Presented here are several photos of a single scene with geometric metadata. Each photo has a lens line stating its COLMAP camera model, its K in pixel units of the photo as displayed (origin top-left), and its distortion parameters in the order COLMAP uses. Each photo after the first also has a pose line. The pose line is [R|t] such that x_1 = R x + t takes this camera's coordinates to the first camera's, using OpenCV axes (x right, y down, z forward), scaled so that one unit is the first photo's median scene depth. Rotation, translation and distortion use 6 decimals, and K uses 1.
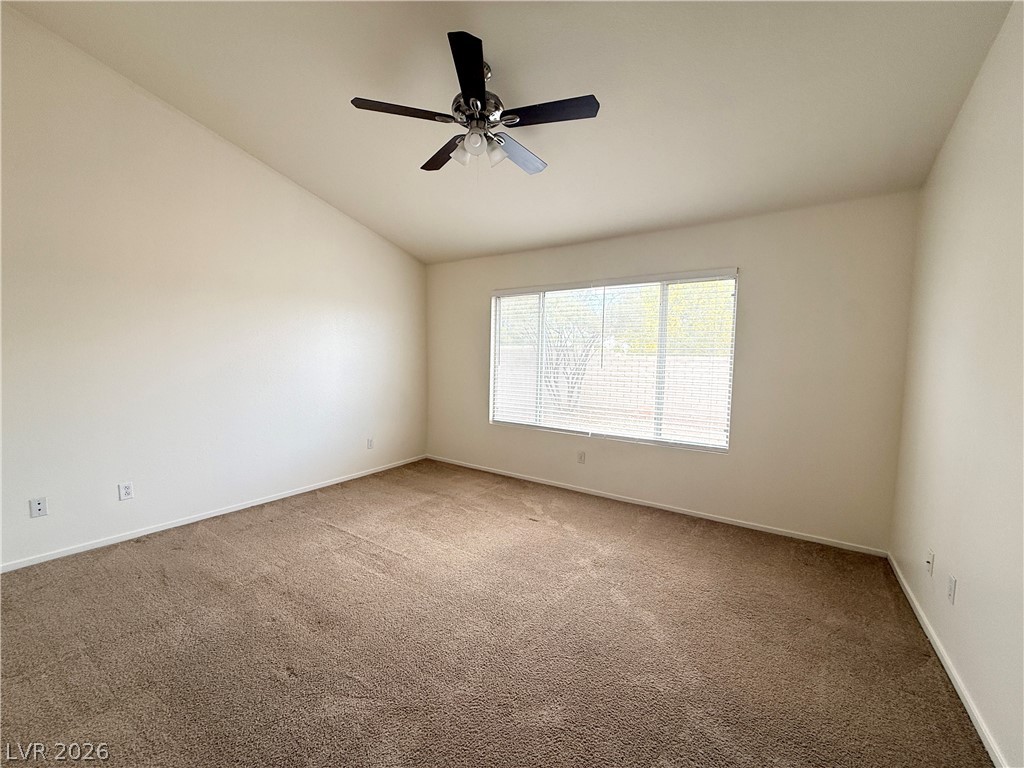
lens RADIAL K [[407.1, 0, 506.9], [0, 407.1, 385.0], [0, 0, 1]] dist [-0.000558, 0.000151]
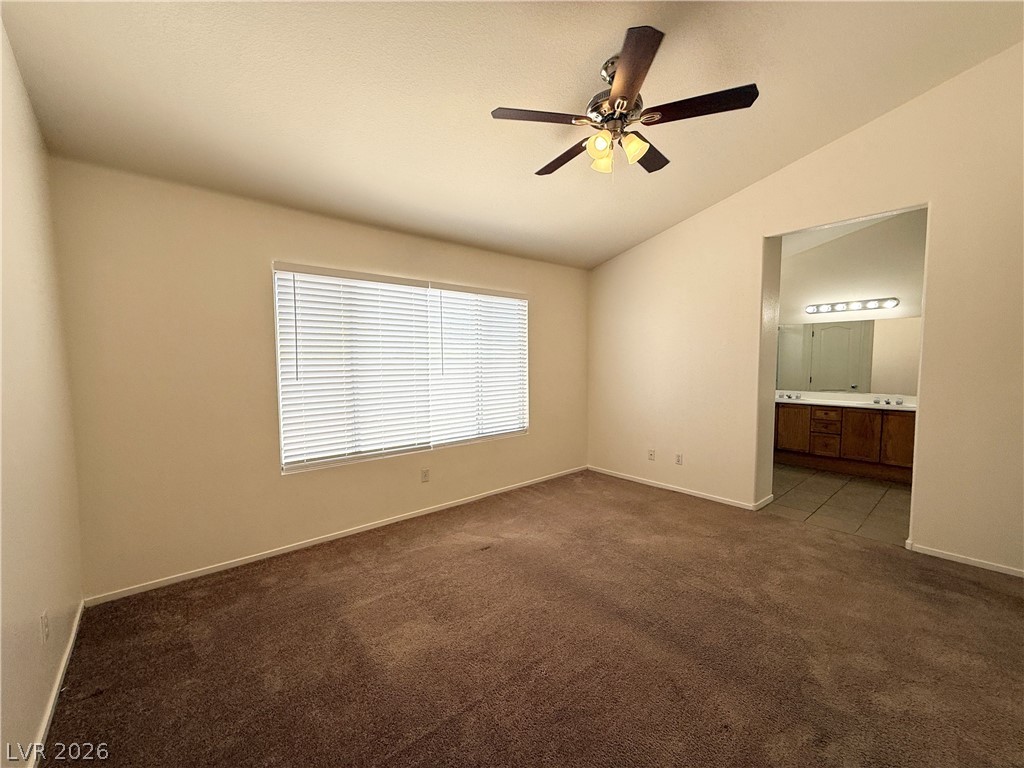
lens RADIAL K [[407.1, 0, 506.9], [0, 407.1, 385.0], [0, 0, 1]] dist [-0.000558, 0.000151]
pose [[0.269885, -0.076876, 0.959819, -0.938675], [0.081514, 0.995054, 0.056778, -0.088045], [-0.959436, 0.062915, 0.274816, 0.862421]]
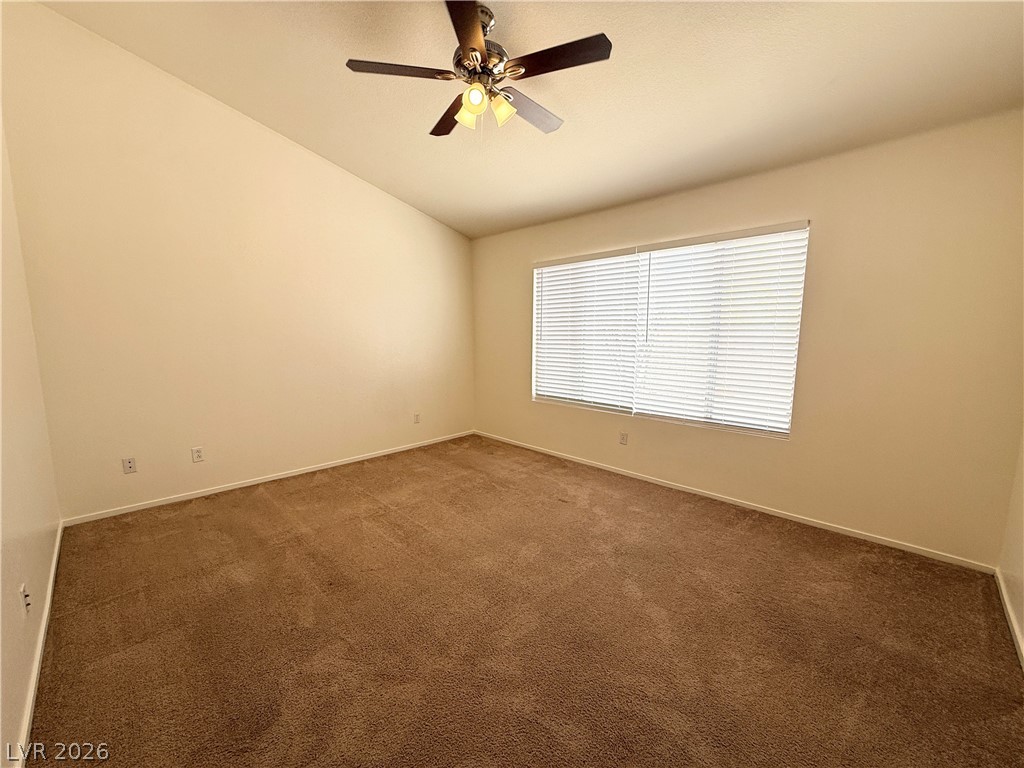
lens RADIAL K [[407.1, 0, 506.9], [0, 407.1, 385.0], [0, 0, 1]] dist [-0.000558, 0.000151]
pose [[0.982300, 0.008538, -0.187118, 0.141548], [0.002105, 0.998394, 0.056608, 0.002150], [0.187301, -0.056000, 0.980705, 0.052460]]
